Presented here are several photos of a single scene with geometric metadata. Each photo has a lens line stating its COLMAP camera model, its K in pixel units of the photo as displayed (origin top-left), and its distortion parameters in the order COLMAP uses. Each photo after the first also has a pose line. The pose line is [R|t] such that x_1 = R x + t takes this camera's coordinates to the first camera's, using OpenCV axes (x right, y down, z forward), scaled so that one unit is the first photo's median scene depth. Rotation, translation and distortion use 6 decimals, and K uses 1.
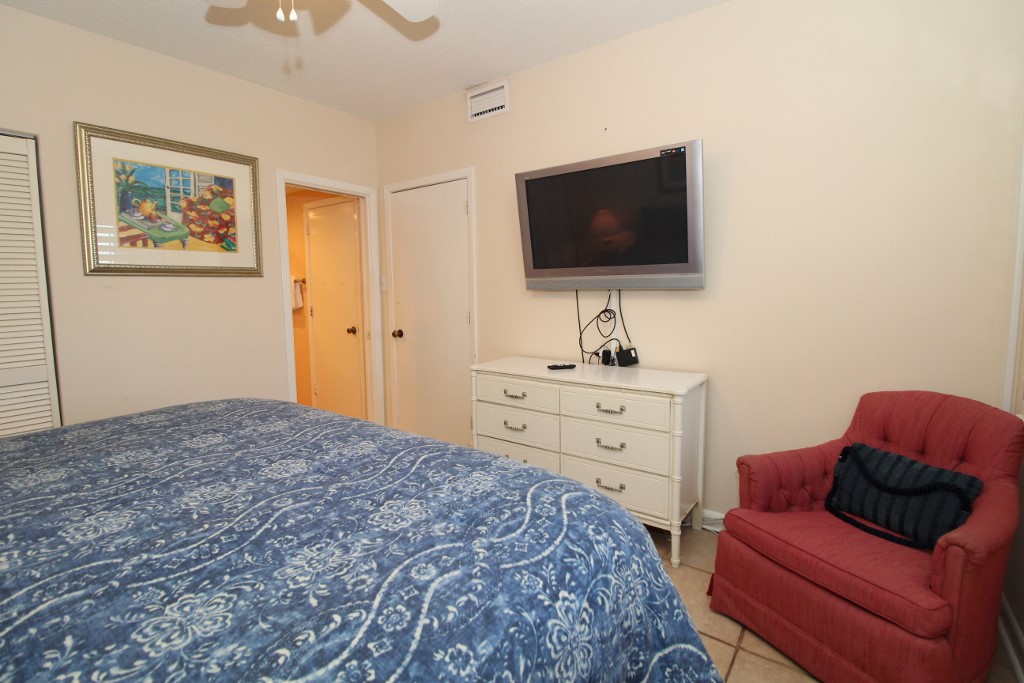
lens RADIAL K [[472.2, 0, 512.8], [0, 472.2, 331.9], [0, 0, 1]] dist [-0.001392, -0.012507]
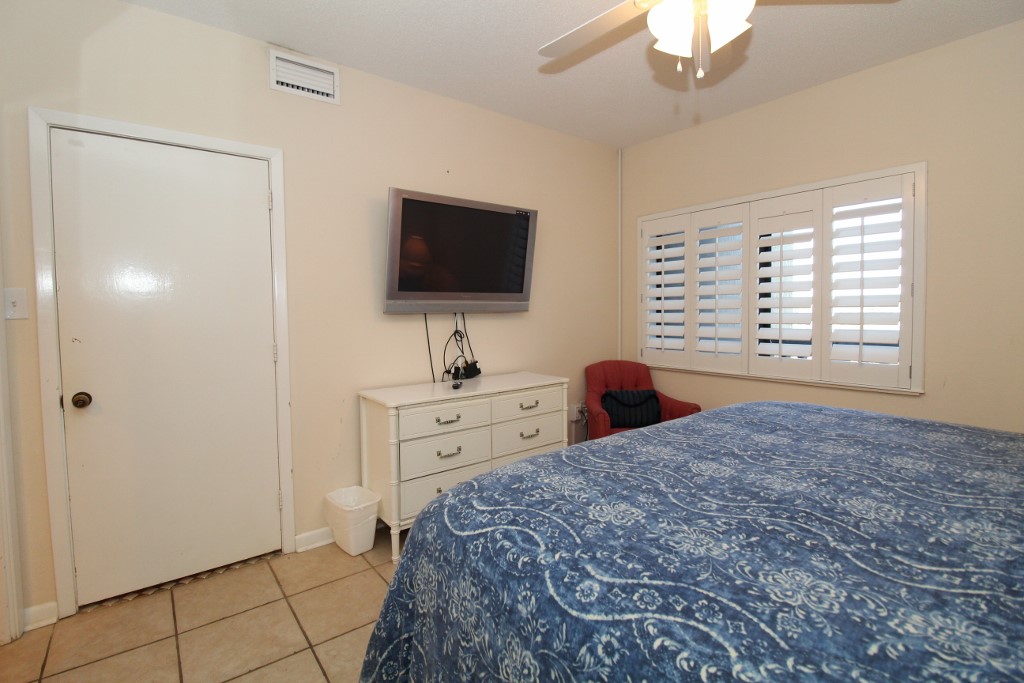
lens RADIAL K [[463.5, 0, 498.1], [0, 463.5, 337.6], [0, 0, 1]] dist [-0.031120, -0.013572]
pose [[0.266626, -0.040065, 0.962967, -1.349548], [0.092217, 0.995612, 0.015890, -0.062563], [-0.959378, 0.084565, 0.269150, 0.968630]]
